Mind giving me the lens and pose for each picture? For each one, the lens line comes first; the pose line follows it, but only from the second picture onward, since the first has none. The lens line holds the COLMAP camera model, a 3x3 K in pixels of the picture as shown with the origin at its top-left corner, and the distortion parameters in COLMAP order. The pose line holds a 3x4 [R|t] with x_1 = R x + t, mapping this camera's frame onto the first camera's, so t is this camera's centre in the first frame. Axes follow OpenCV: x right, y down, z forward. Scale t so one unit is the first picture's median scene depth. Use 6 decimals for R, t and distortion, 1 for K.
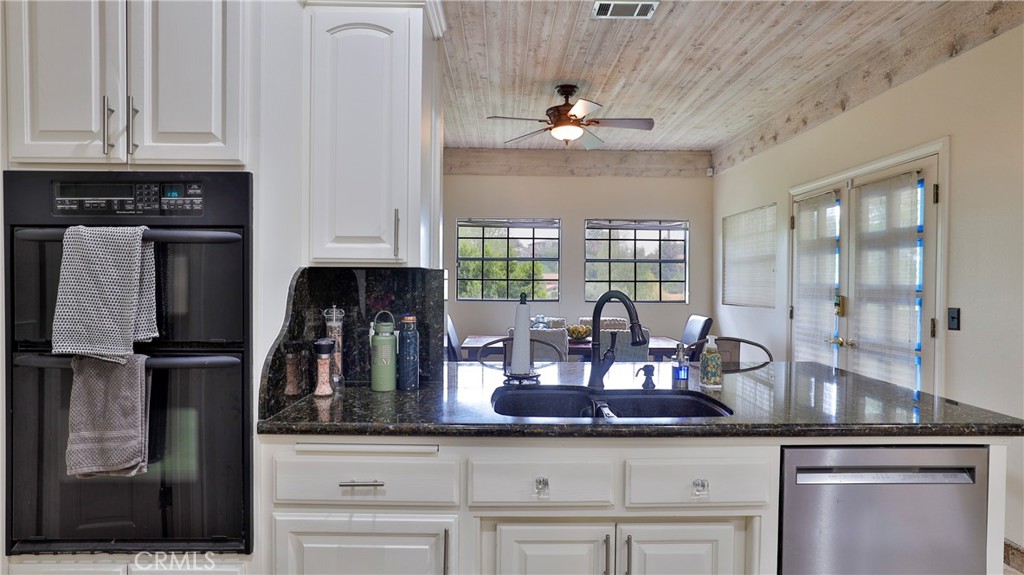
lens RADIAL K [[552.9, 0, 512.0], [0, 552.9, 287.5], [0, 0, 1]] dist [0.004405, 0.001503]
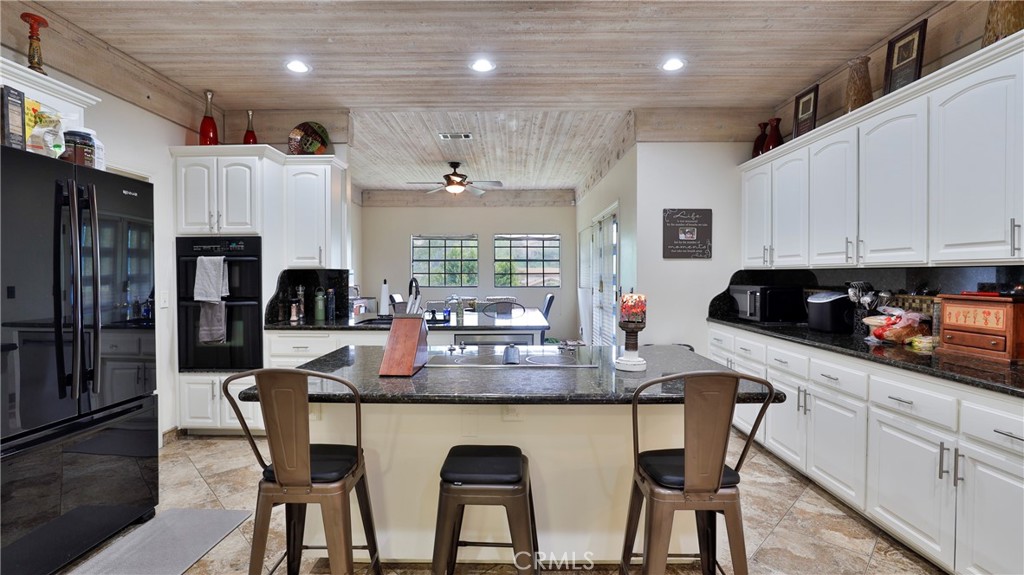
lens RADIAL K [[474.7, 0, 505.7], [0, 474.7, 284.1], [0, 0, 1]] dist [-0.003258, 0.000602]
pose [[0.999455, -0.007458, -0.032154, 0.822601], [0.007745, 0.999931, 0.008796, 0.021996], [0.032086, -0.009040, 0.999444, -1.328646]]
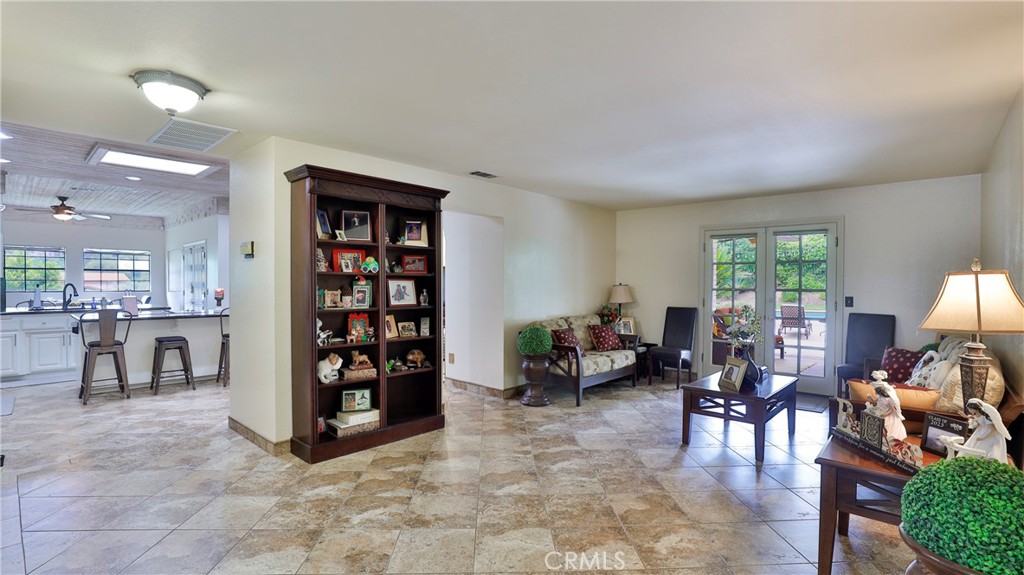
lens RADIAL K [[474.7, 0, 505.7], [0, 474.7, 284.1], [0, 0, 1]] dist [-0.003258, 0.000602]
pose [[0.695818, -0.010516, 0.718141, -0.100462], [0.011508, 0.999928, 0.003492, 0.038567], [-0.718126, 0.005835, 0.695889, -4.568277]]
